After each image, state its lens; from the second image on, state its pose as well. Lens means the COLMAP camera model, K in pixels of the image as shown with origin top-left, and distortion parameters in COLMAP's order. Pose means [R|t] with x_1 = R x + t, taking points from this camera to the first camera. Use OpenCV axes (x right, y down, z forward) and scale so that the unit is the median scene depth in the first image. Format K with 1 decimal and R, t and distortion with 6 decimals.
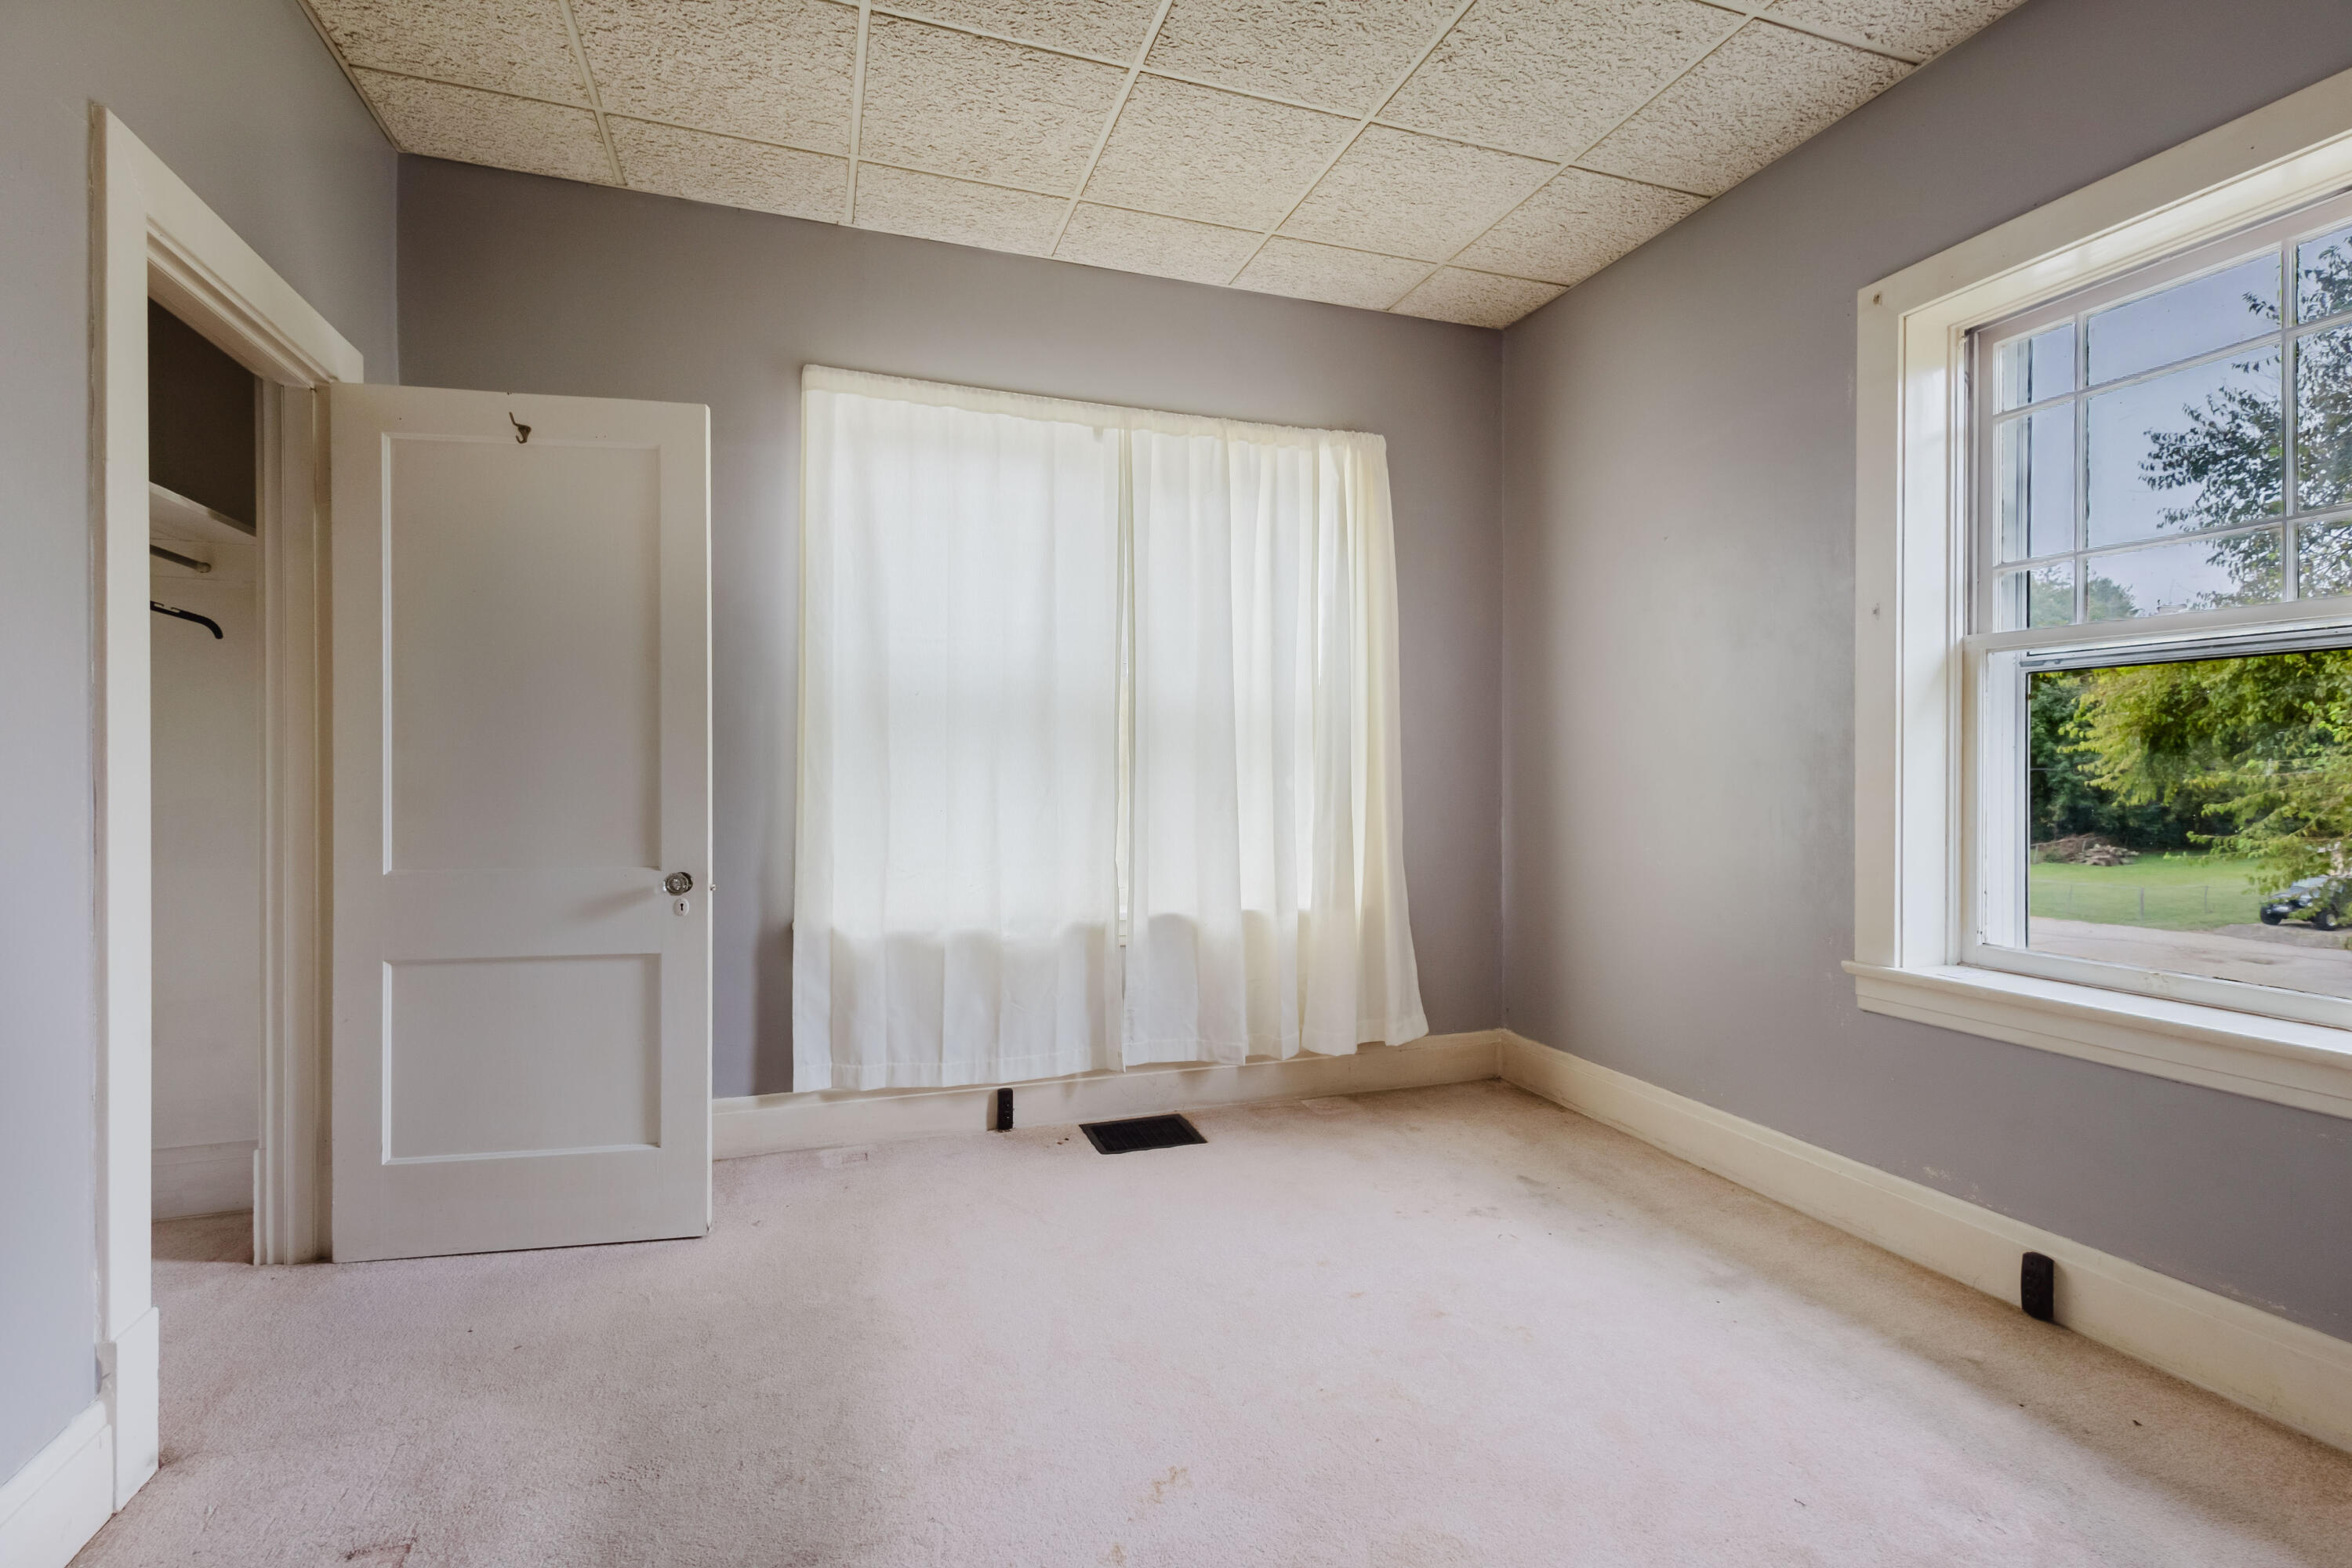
lens RADIAL K [[1080.4, 0, 1185.1], [0, 1080.4, 775.7], [0, 0, 1]] dist [0.012305, -0.001414]
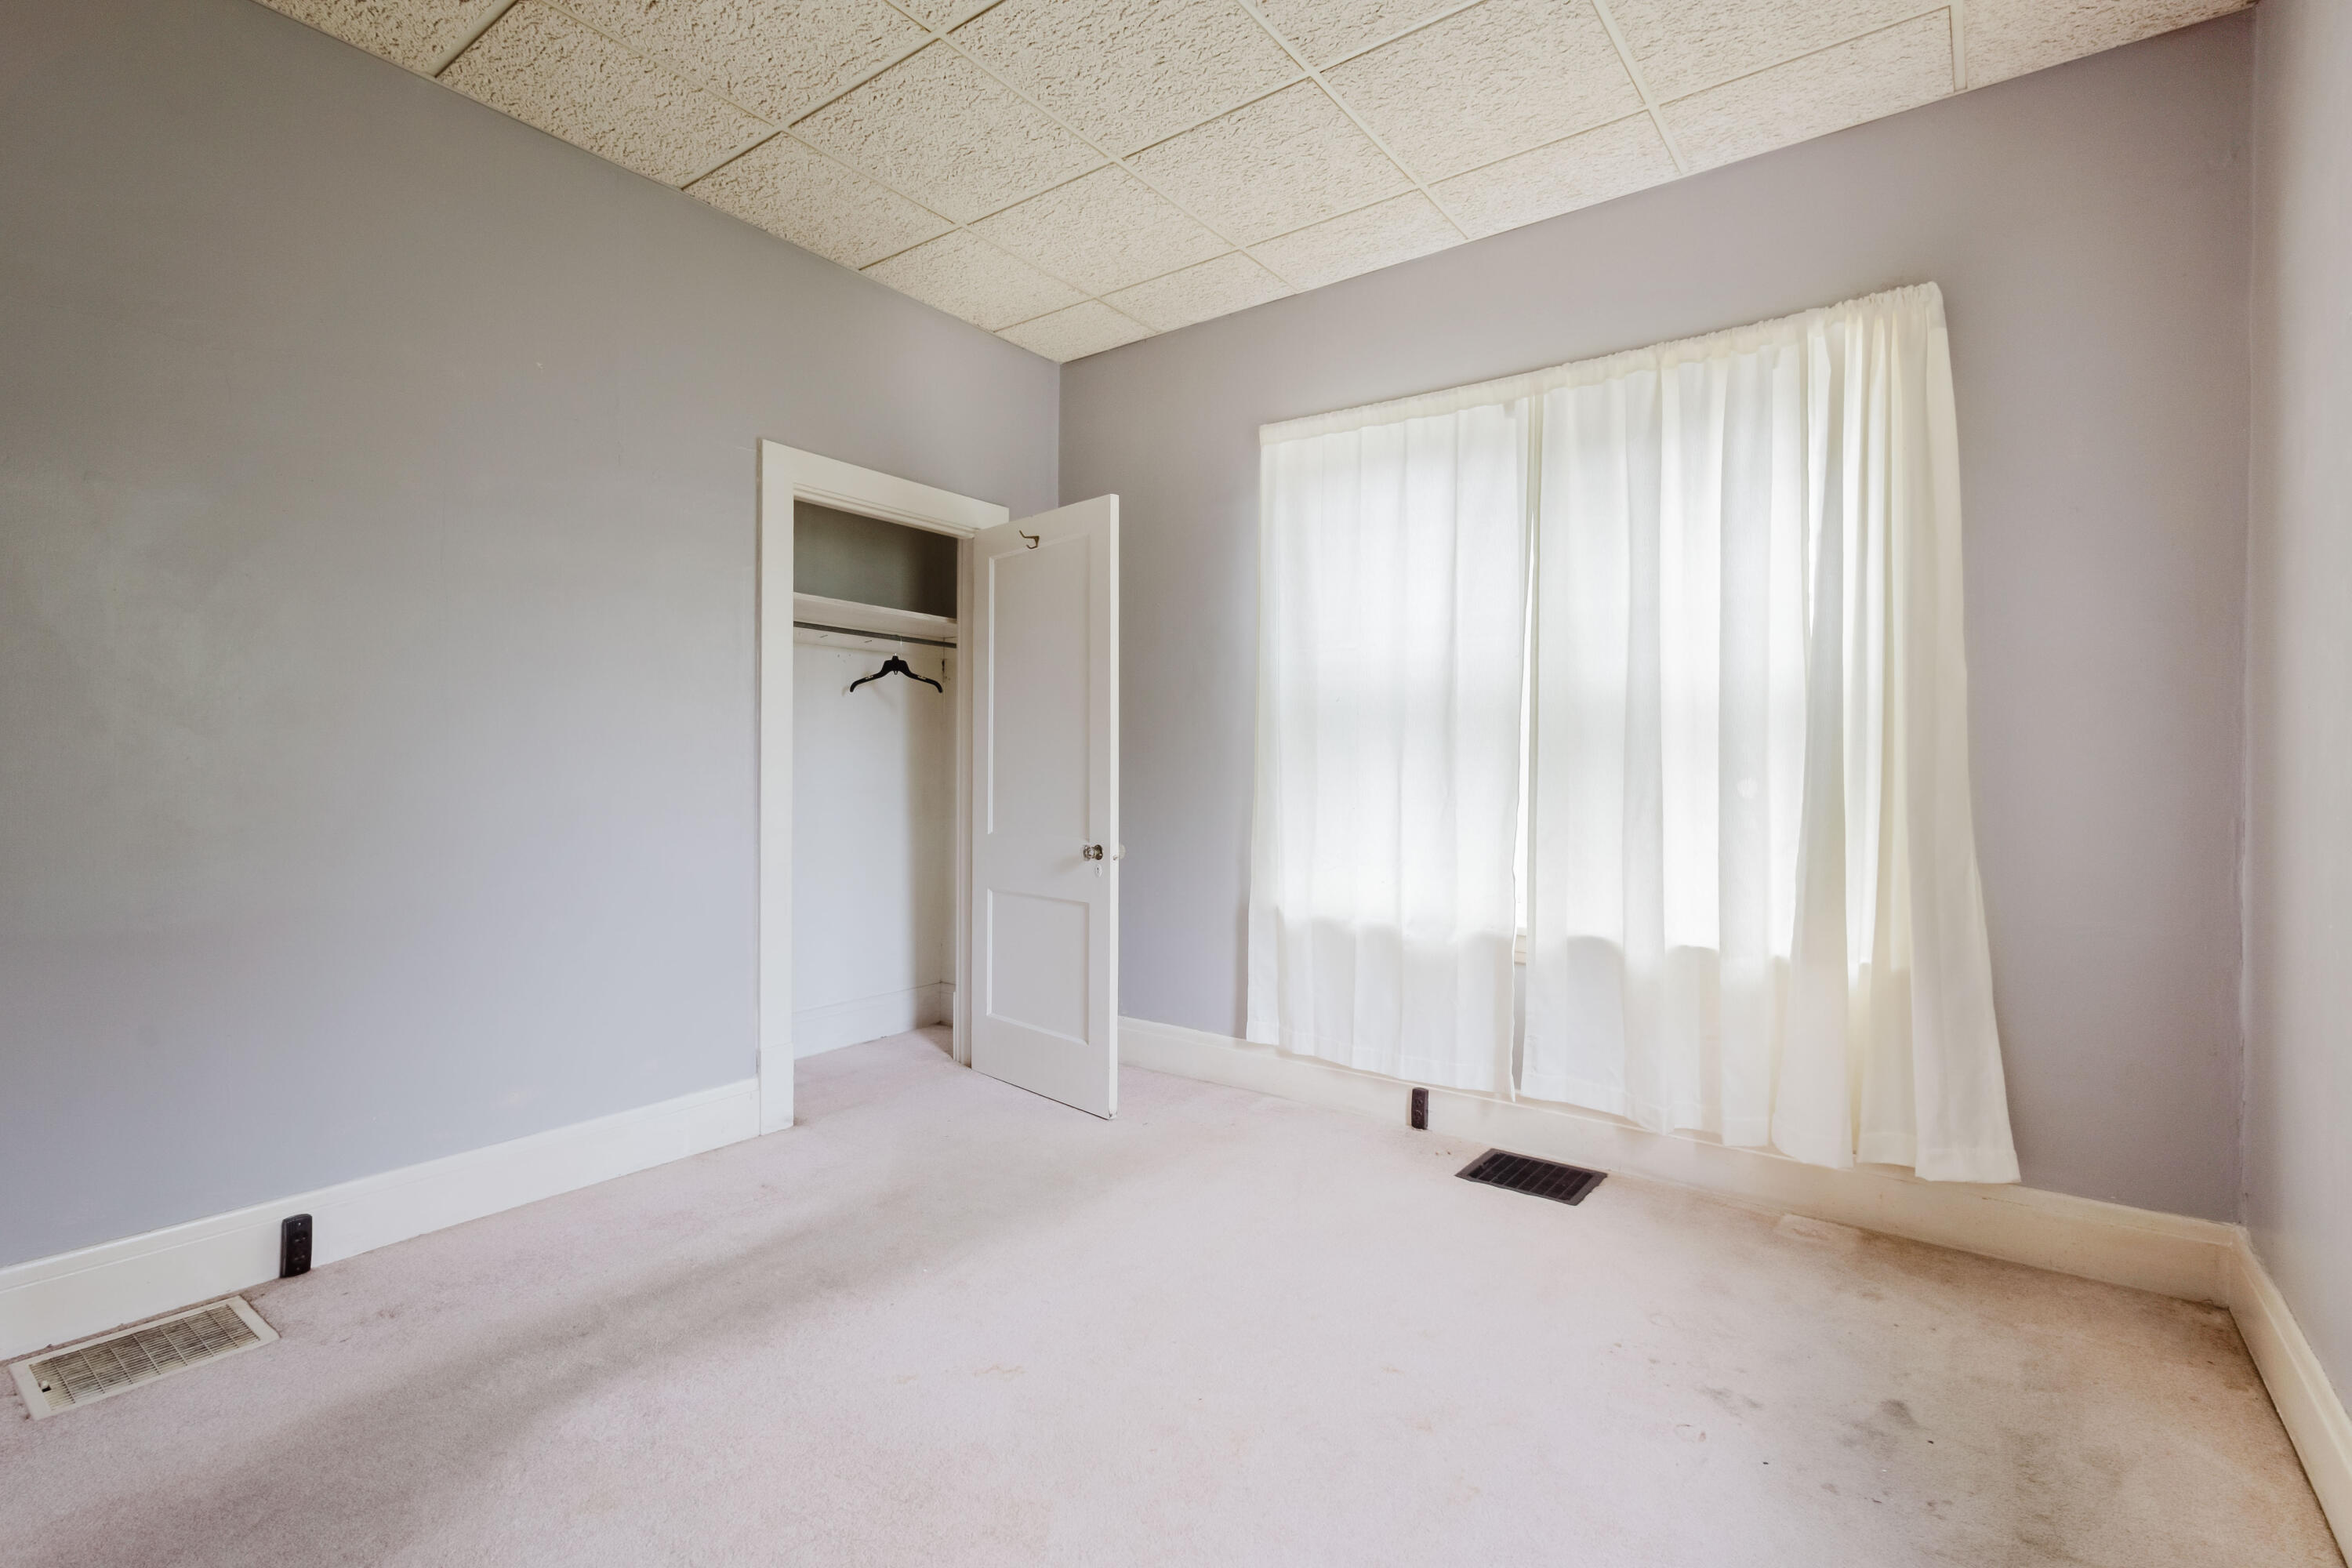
lens RADIAL K [[1080.4, 0, 1188.5], [0, 1080.4, 772.7], [0, 0, 1]] dist [0.012305, -0.001414]
pose [[0.563645, 0.003409, -0.826010, 0.543327], [-0.010282, 0.999943, -0.002889, 0.002360], [0.825953, 0.010121, 0.563648, 0.255751]]
